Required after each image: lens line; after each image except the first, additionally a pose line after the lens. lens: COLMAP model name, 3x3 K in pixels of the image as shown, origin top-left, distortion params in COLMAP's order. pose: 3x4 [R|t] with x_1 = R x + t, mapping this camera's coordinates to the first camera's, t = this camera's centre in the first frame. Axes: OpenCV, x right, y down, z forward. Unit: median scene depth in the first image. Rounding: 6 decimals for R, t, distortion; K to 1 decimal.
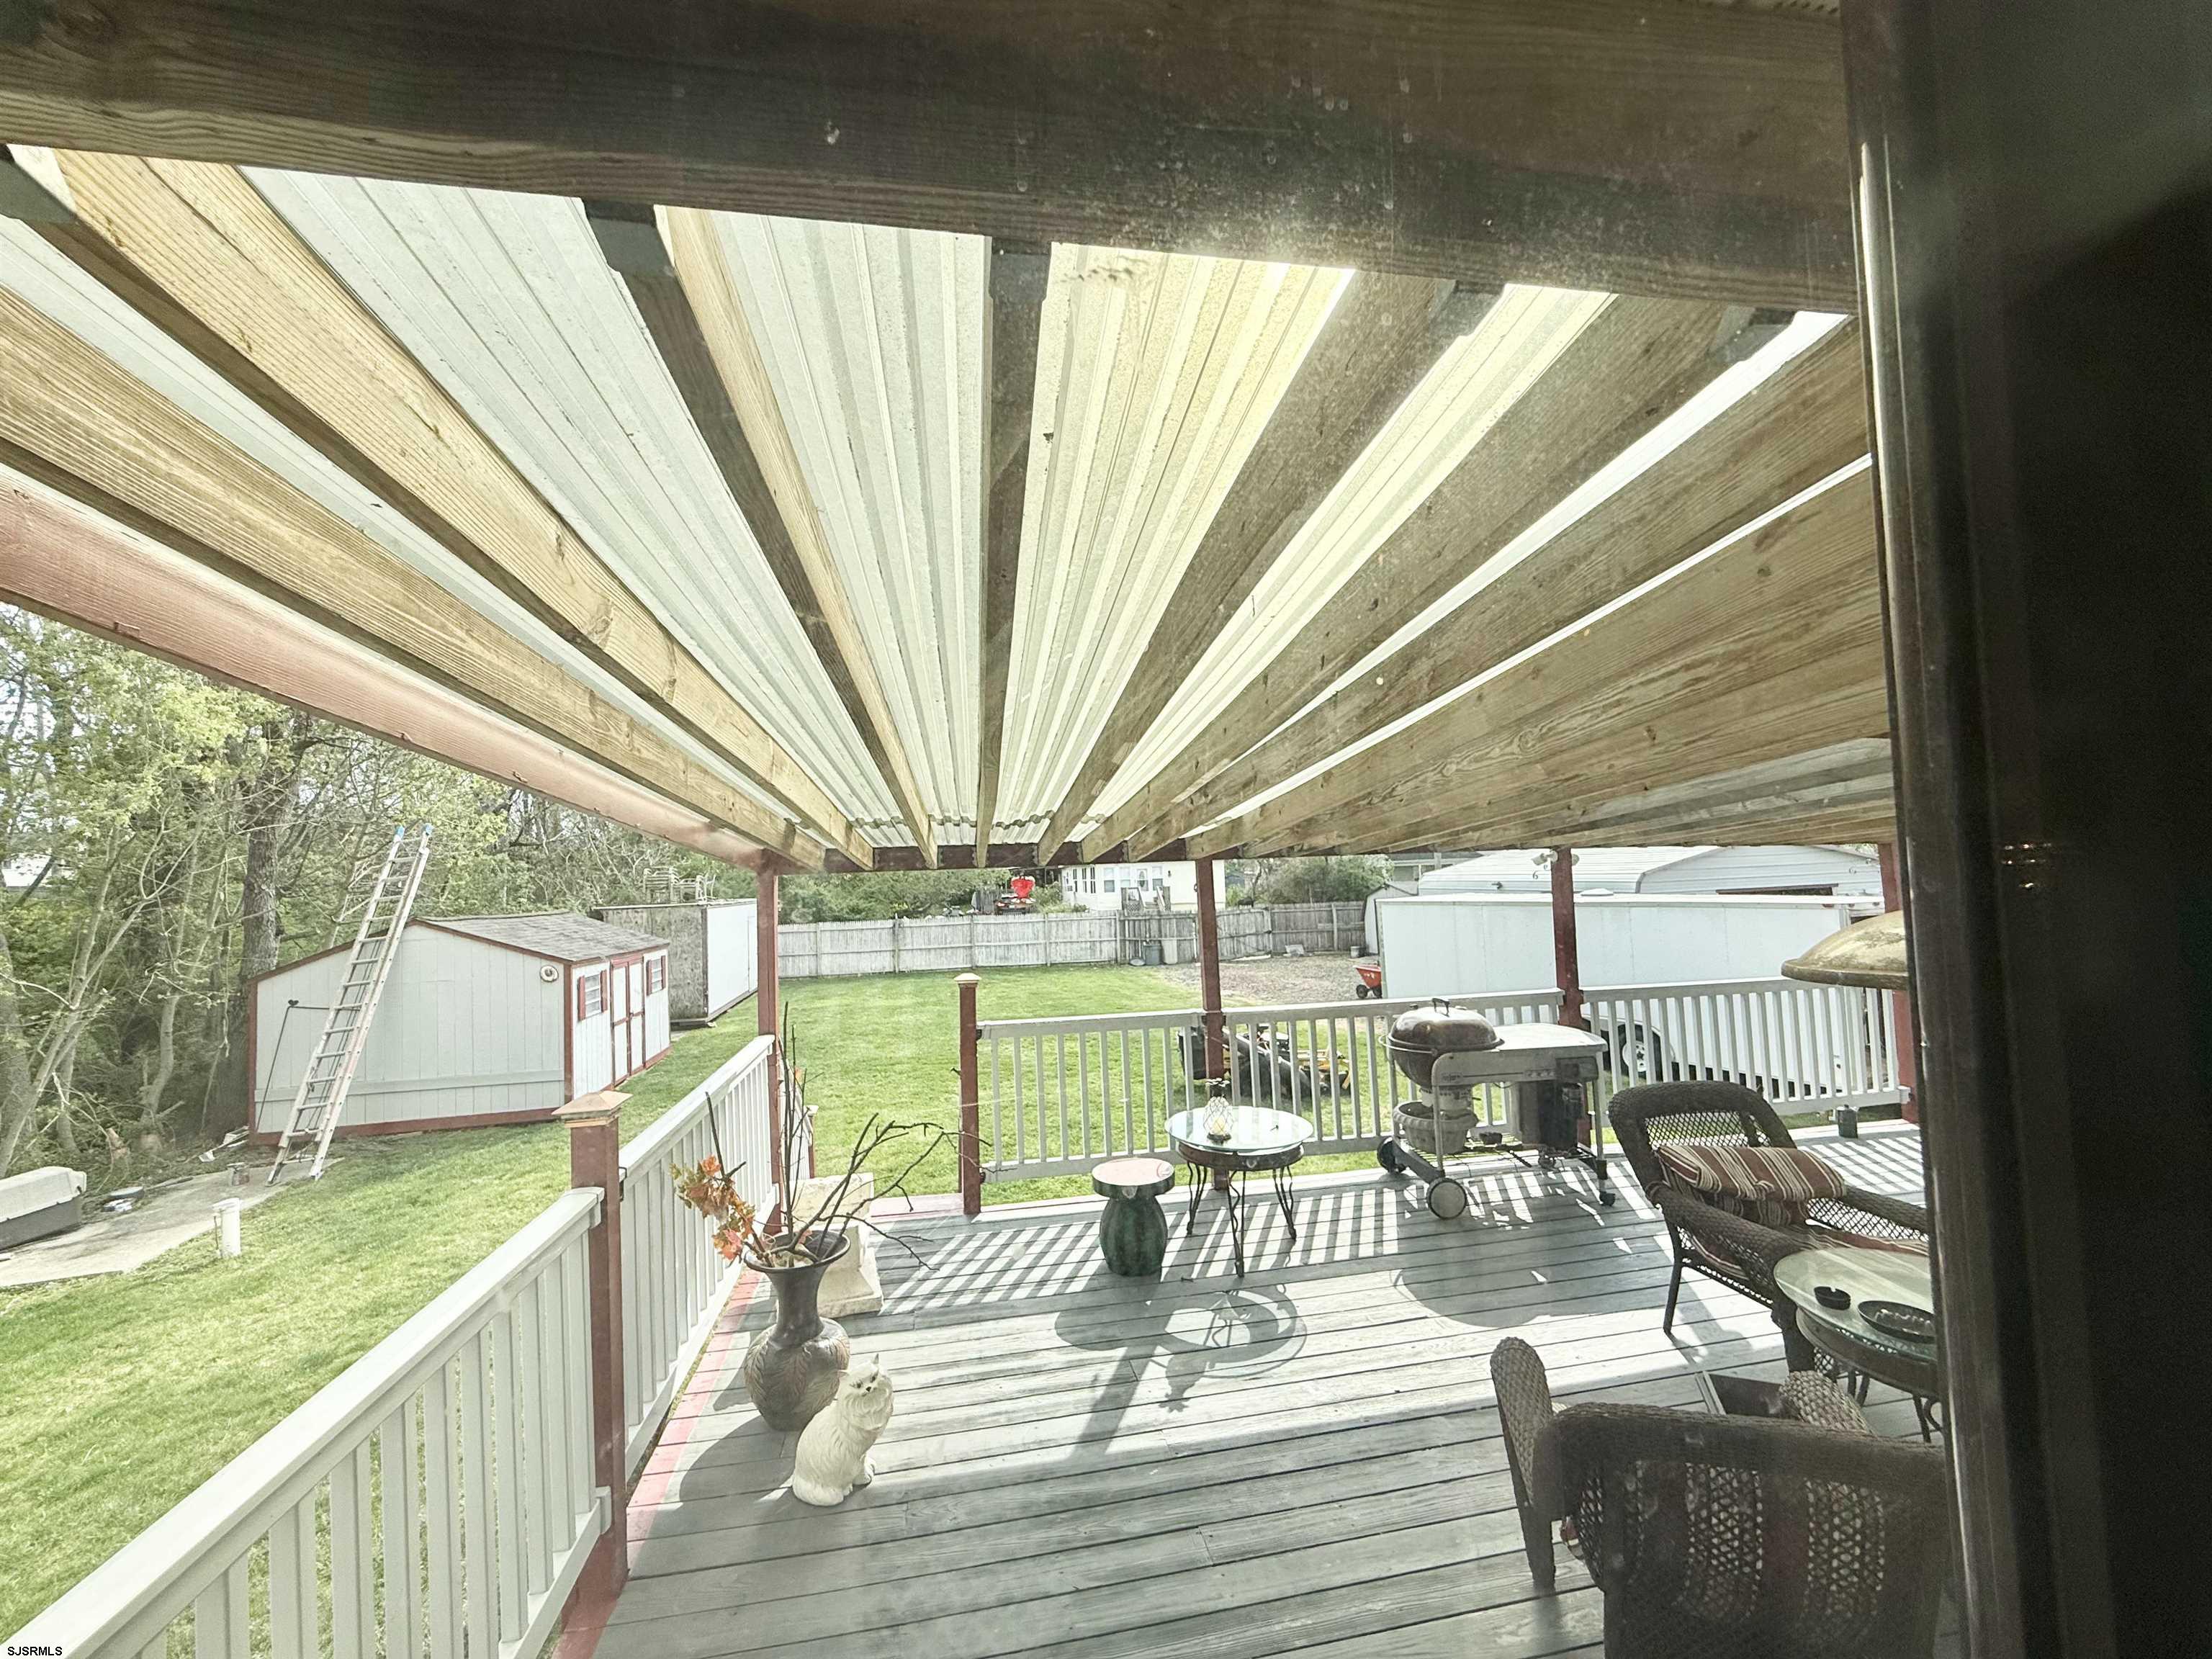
lens RADIAL K [[870.2, 0, 1106.0], [0, 870.2, 829.5], [0, 0, 1]] dist [0.005524, 0.000132]
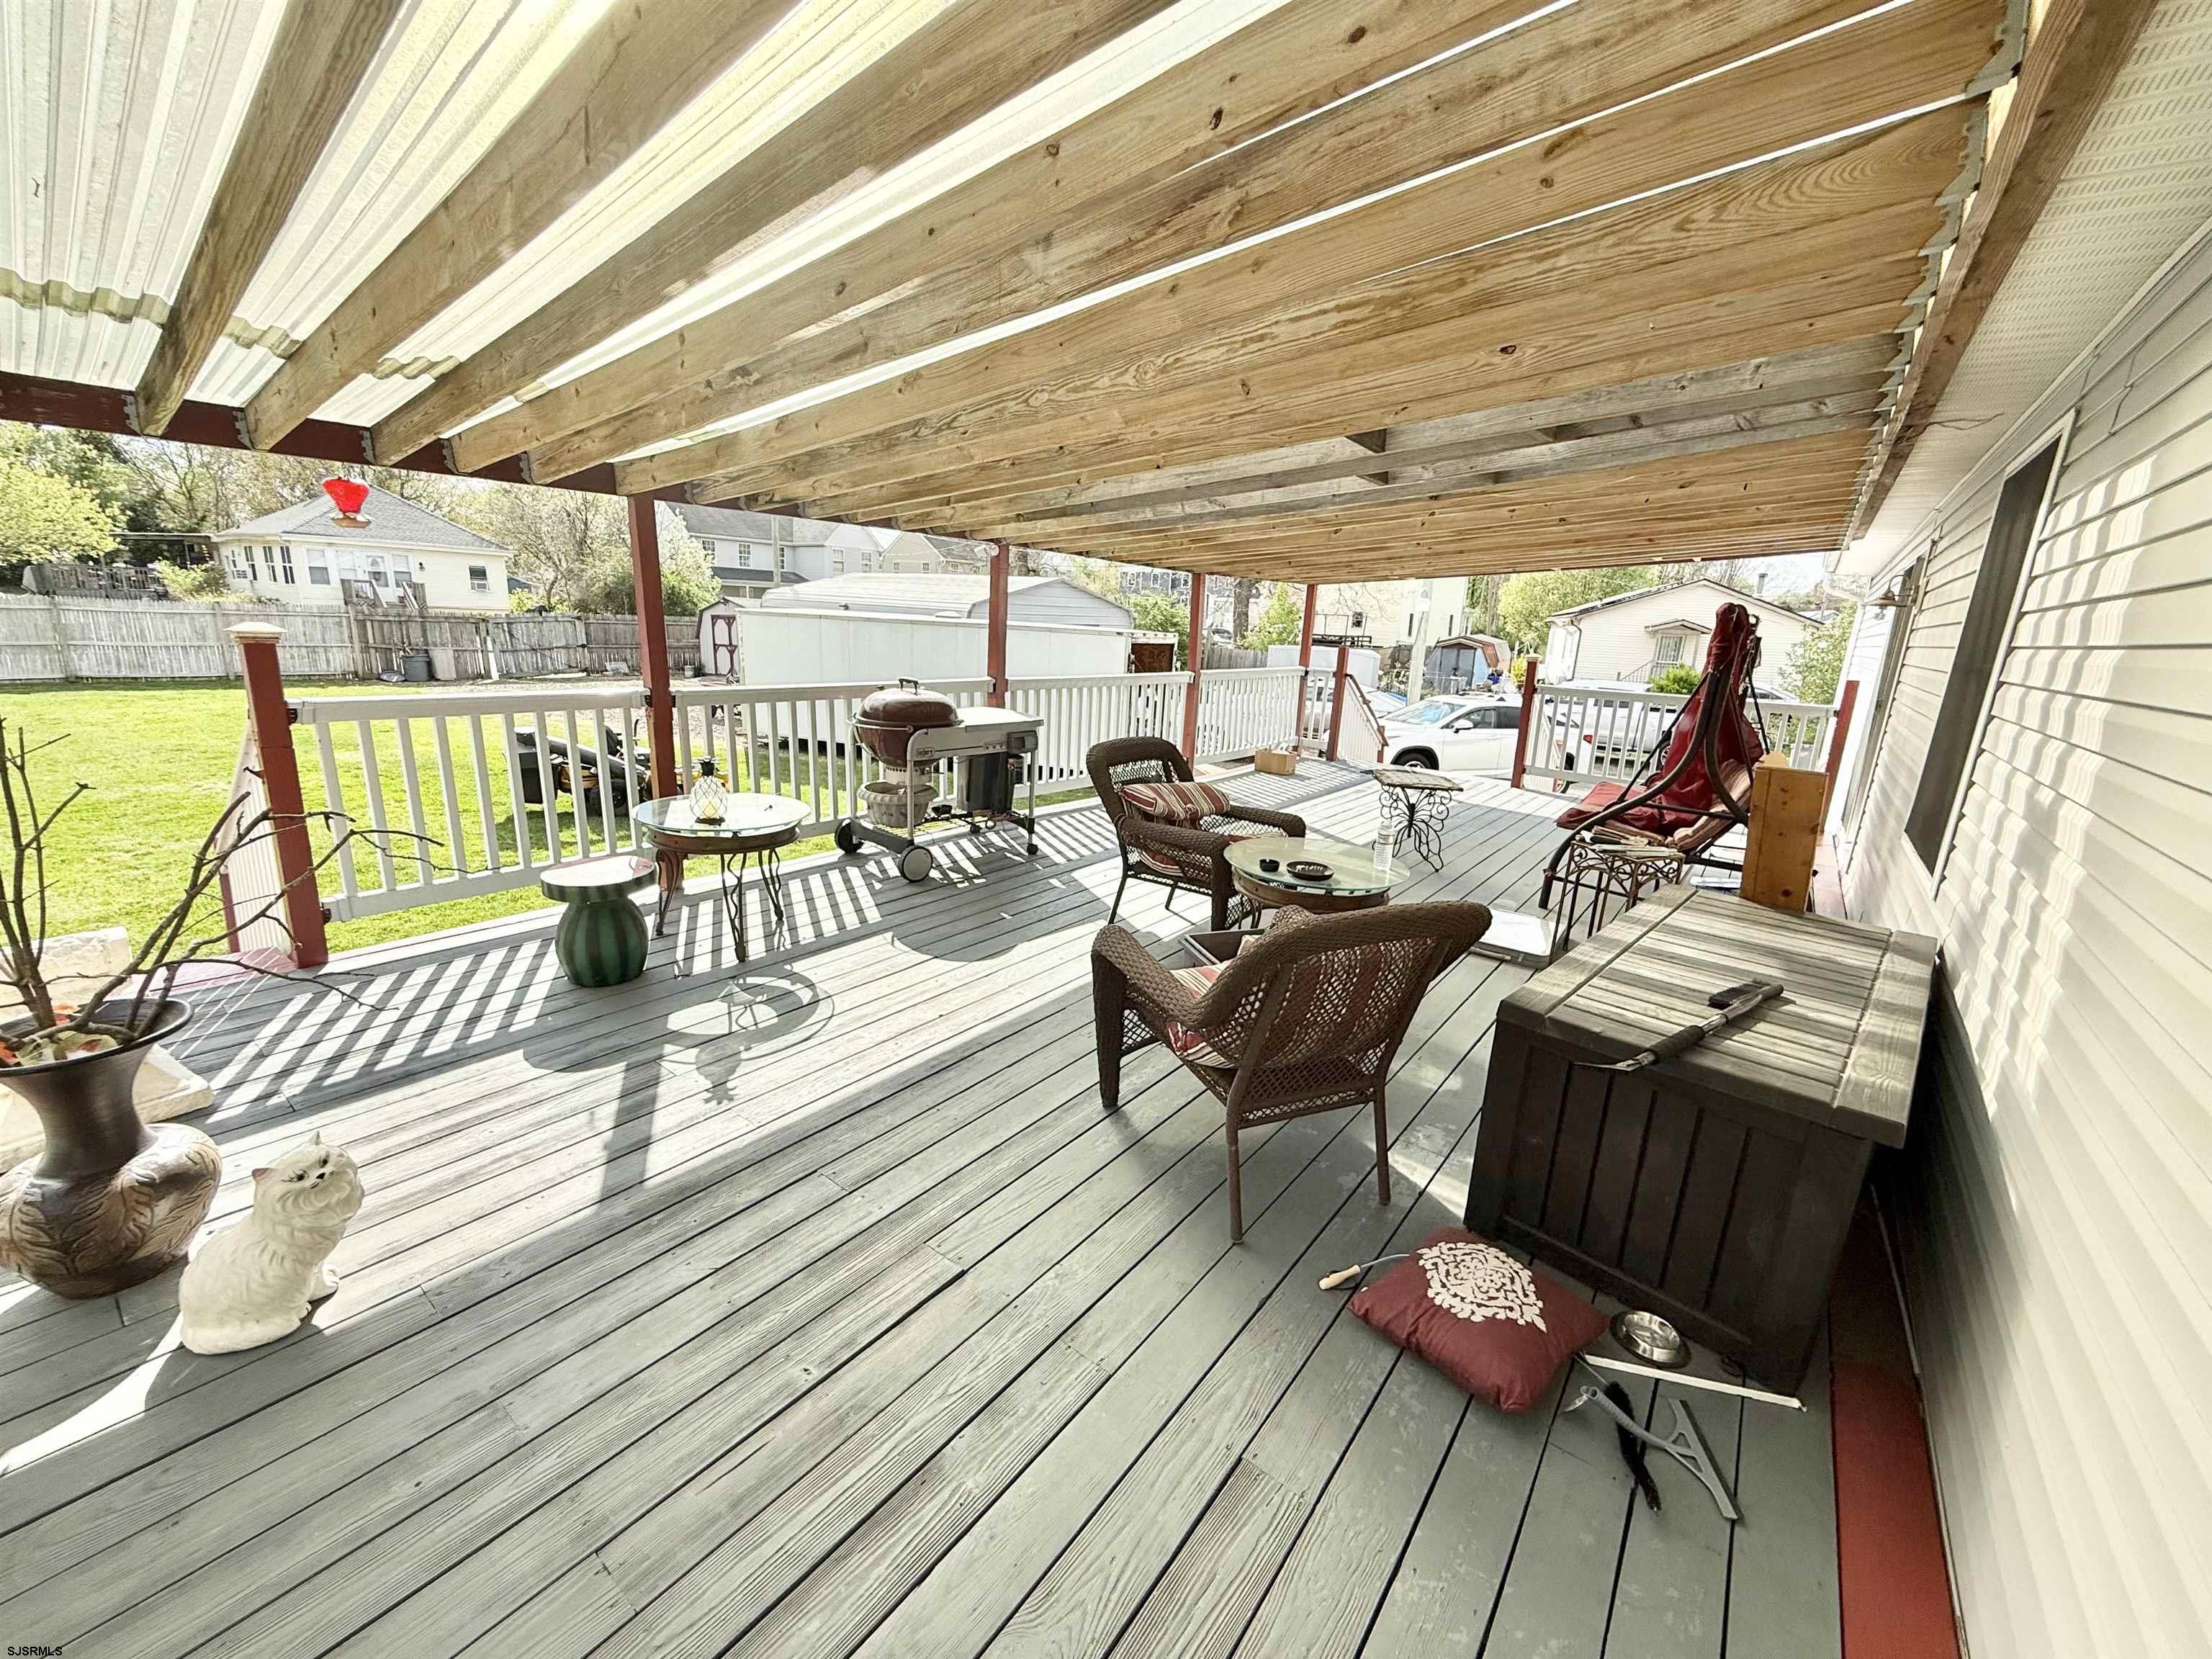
lens RADIAL K [[875.1, 0, 1050.5], [0, 875.1, 831.0], [0, 0, 1]] dist [-0.000629, -0.000057]
pose [[0.748602, -0.081837, 0.657950, -0.183427], [-0.112528, 0.962274, 0.247722, 0.104655], [-0.653401, -0.259483, 0.711151, 0.150389]]
